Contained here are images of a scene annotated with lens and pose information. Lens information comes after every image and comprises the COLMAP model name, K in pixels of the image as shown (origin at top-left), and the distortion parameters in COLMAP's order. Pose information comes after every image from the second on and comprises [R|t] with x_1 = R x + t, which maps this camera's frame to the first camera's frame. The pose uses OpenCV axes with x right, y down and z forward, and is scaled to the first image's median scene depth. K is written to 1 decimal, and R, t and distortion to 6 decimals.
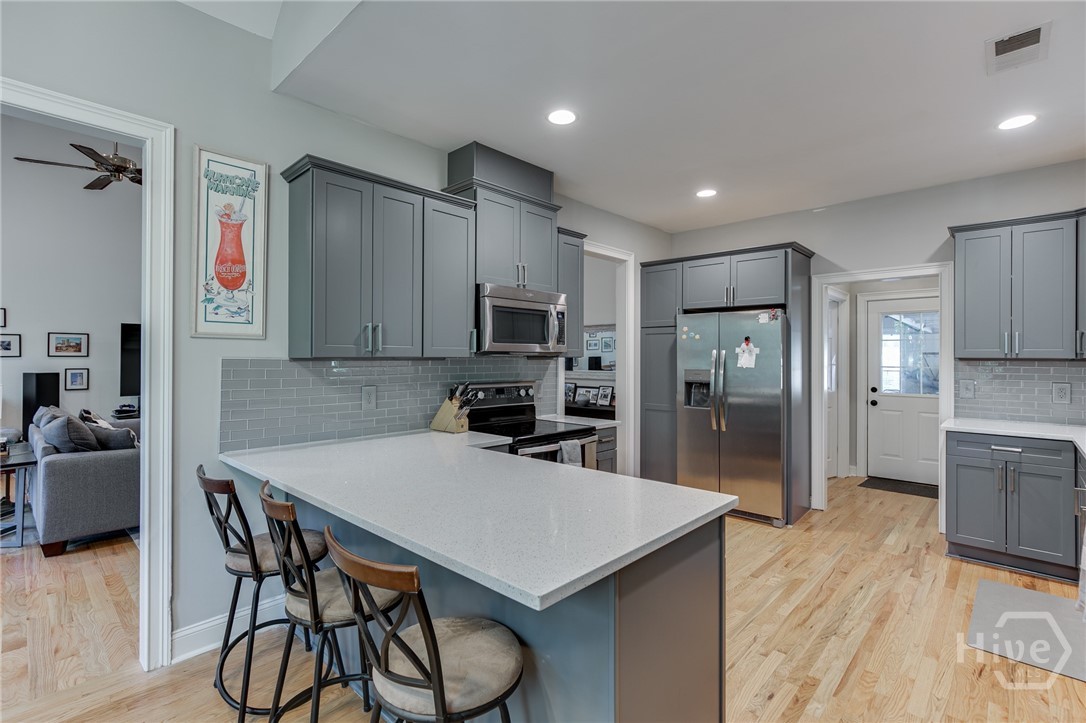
lens RADIAL K [[502.7, 0, 538.0], [0, 502.7, 358.1], [0, 0, 1]] dist [-0.002582, 0.002443]
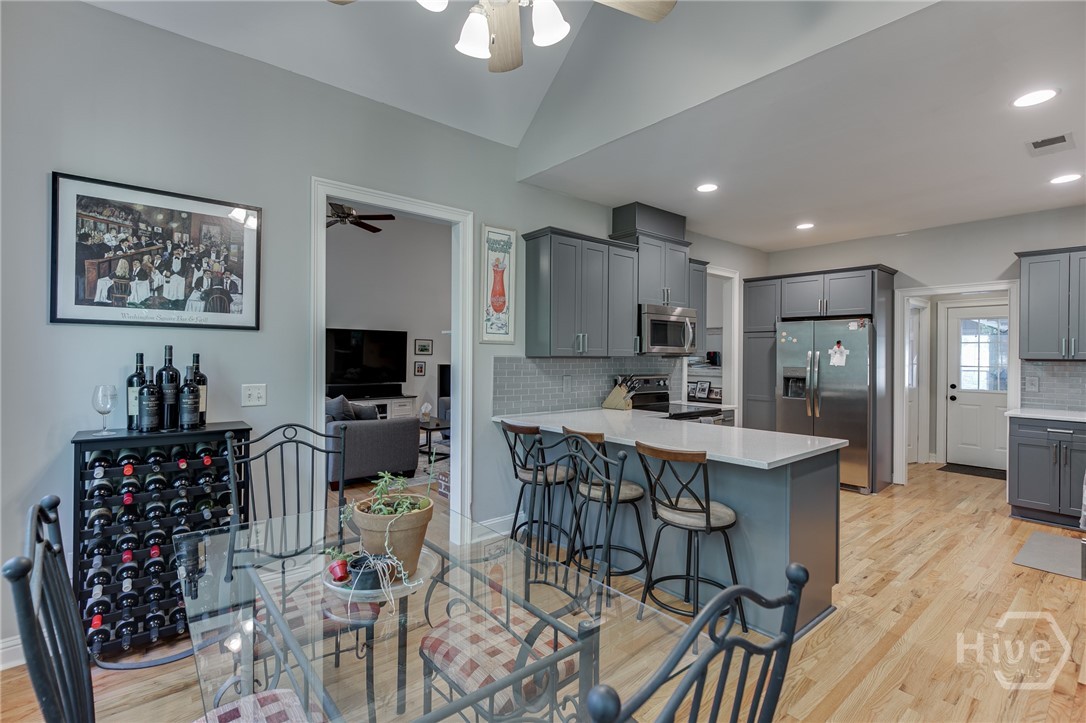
lens RADIAL K [[502.7, 0, 539.7], [0, 502.7, 357.3], [0, 0, 1]] dist [-0.002582, 0.002443]
pose [[0.993409, 0.005749, -0.114478, -0.199521], [-0.005536, 0.999982, 0.002180, -0.000615], [0.114489, -0.001532, 0.993423, -0.360780]]
